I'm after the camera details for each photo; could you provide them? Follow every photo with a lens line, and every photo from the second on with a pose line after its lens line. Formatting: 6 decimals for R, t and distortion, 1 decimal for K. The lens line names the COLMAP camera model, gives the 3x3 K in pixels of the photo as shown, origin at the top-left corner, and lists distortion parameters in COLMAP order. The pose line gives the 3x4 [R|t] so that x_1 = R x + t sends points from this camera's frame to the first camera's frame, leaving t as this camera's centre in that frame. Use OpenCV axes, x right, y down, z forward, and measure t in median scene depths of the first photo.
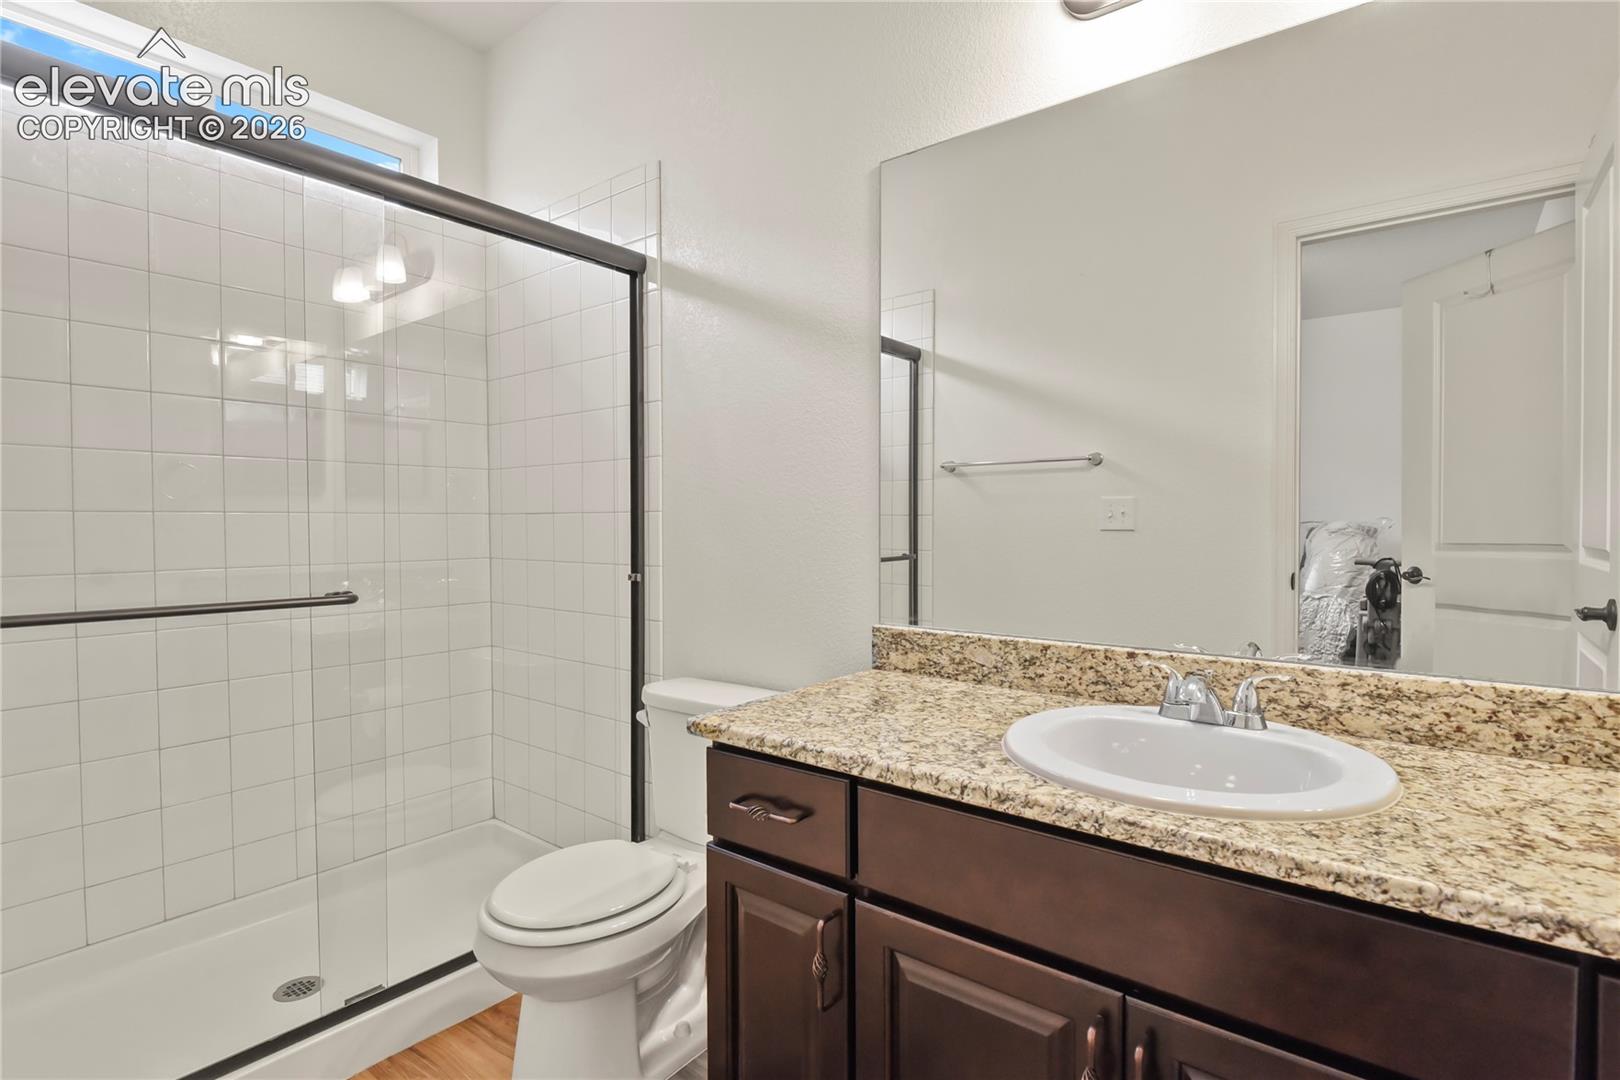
lens RADIAL K [[782.9, 0, 819.6], [0, 782.9, 537.2], [0, 0, 1]] dist [-0.001825, -0.007013]
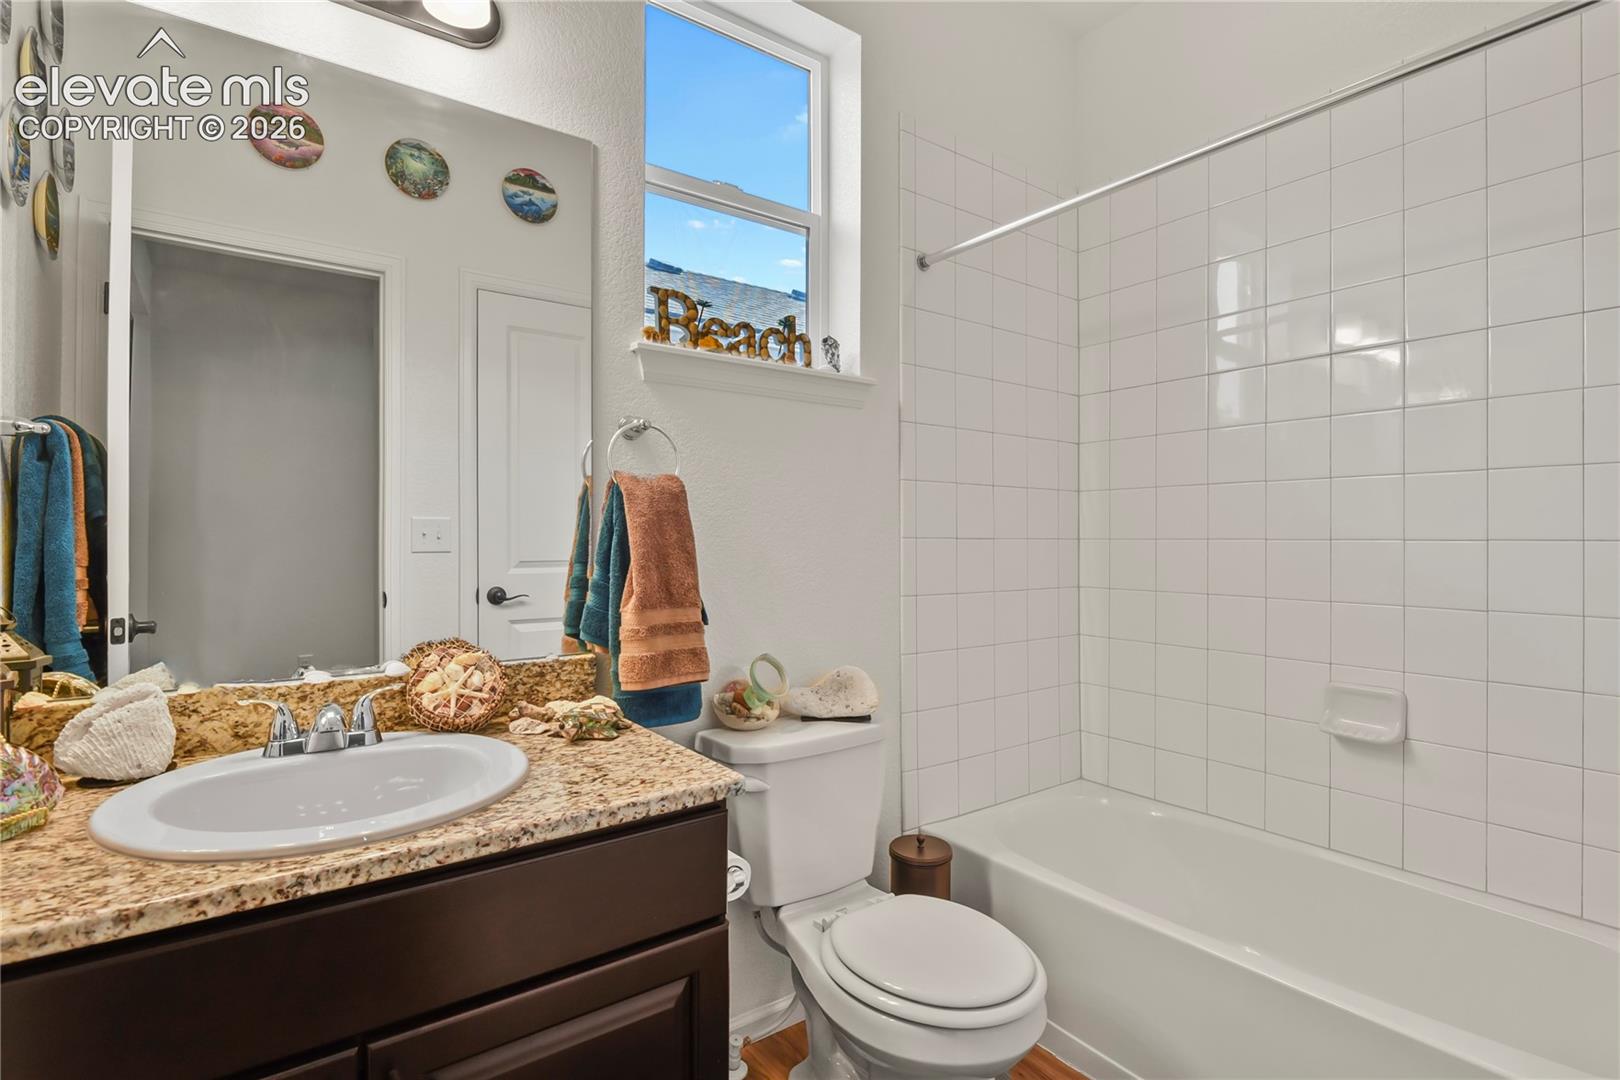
lens RADIAL K [[782.9, 0, 819.6], [0, 782.9, 537.2], [0, 0, 1]] dist [-0.001825, -0.007013]
pose [[0.261574, 0.007944, 0.965151, -0.333308], [0.015348, 0.999805, -0.012389, 0.005071], [-0.965061, 0.018054, 0.261401, 0.245640]]
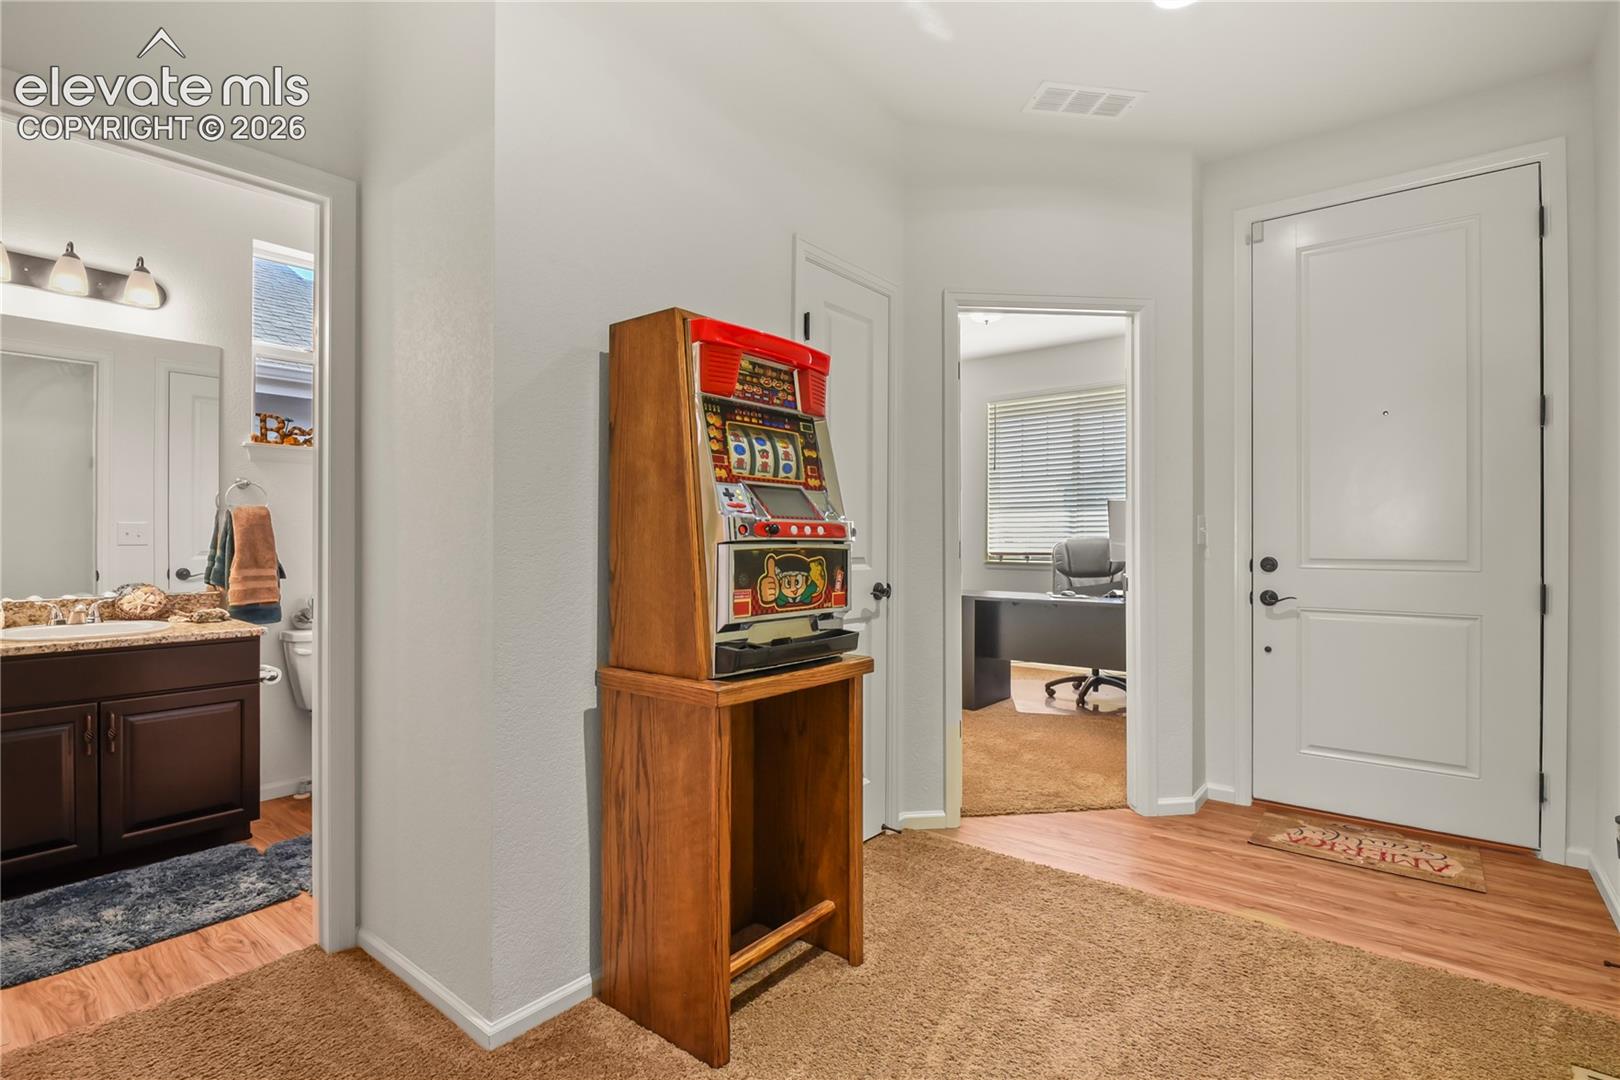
lens RADIAL K [[782.9, 0, 819.6], [0, 782.9, 537.2], [0, 0, 1]] dist [-0.001825, -0.007013]
pose [[0.010169, 0.006174, 0.999929, -2.326648], [0.014336, 0.999877, -0.006319, 0.042943], [-0.999846, 0.014400, 0.010079, -1.585226]]
